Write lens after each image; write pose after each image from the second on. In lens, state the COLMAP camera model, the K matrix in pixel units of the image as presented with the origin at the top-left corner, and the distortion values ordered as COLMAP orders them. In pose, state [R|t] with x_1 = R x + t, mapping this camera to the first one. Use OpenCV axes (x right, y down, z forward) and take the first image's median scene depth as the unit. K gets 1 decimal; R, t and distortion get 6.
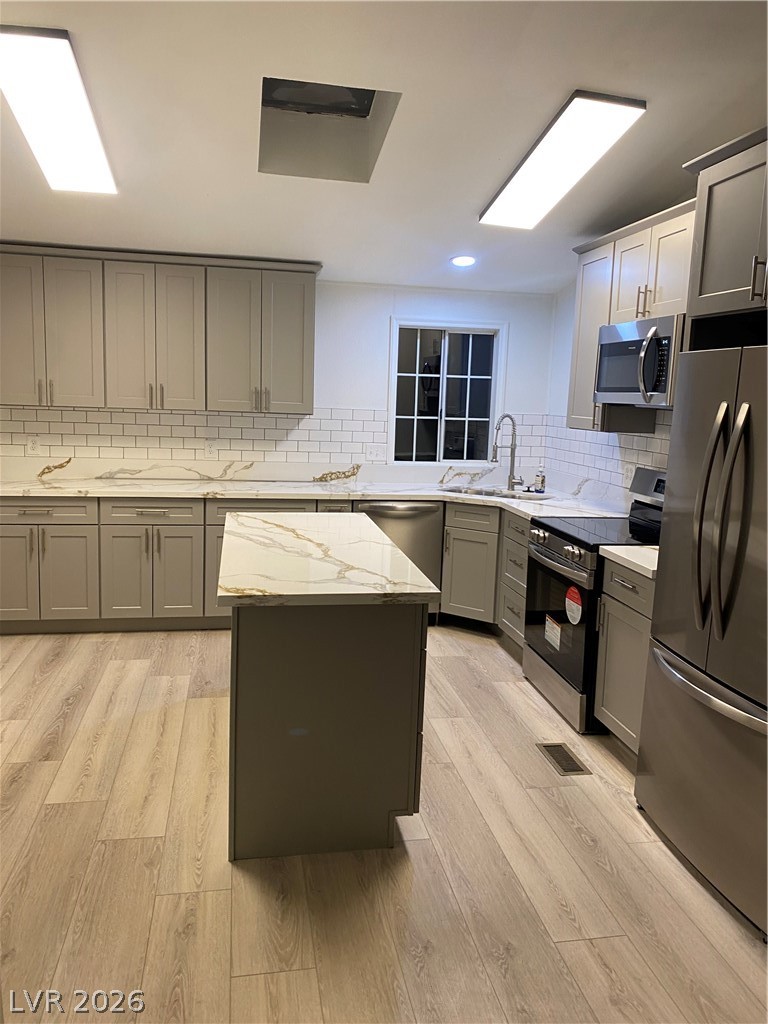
lens RADIAL K [[779.0, 0, 393.3], [0, 779.0, 506.5], [0, 0, 1]] dist [0.023828, -0.019832]
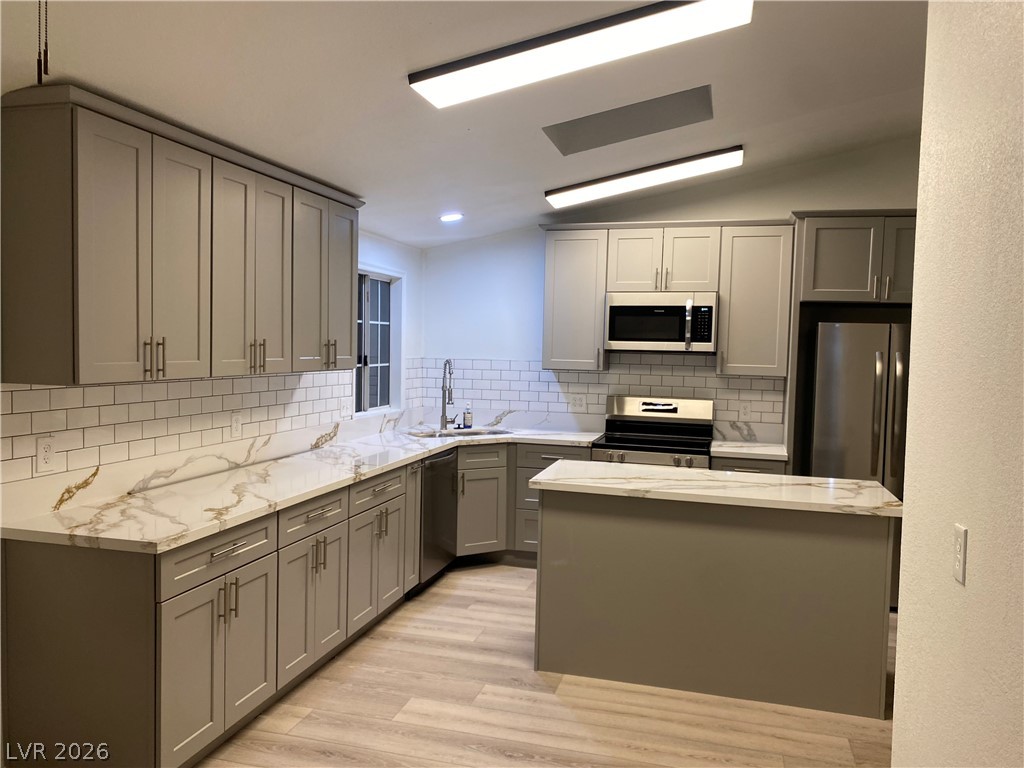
lens RADIAL K [[779.0, 0, 521.4], [0, 779.0, 384.3], [0, 0, 1]] dist [0.023828, -0.019832]
pose [[0.438659, -0.072976, 0.895686, -0.794369], [0.121864, 0.992321, 0.021166, -0.097262], [-0.890352, 0.099867, 0.444184, 0.452312]]
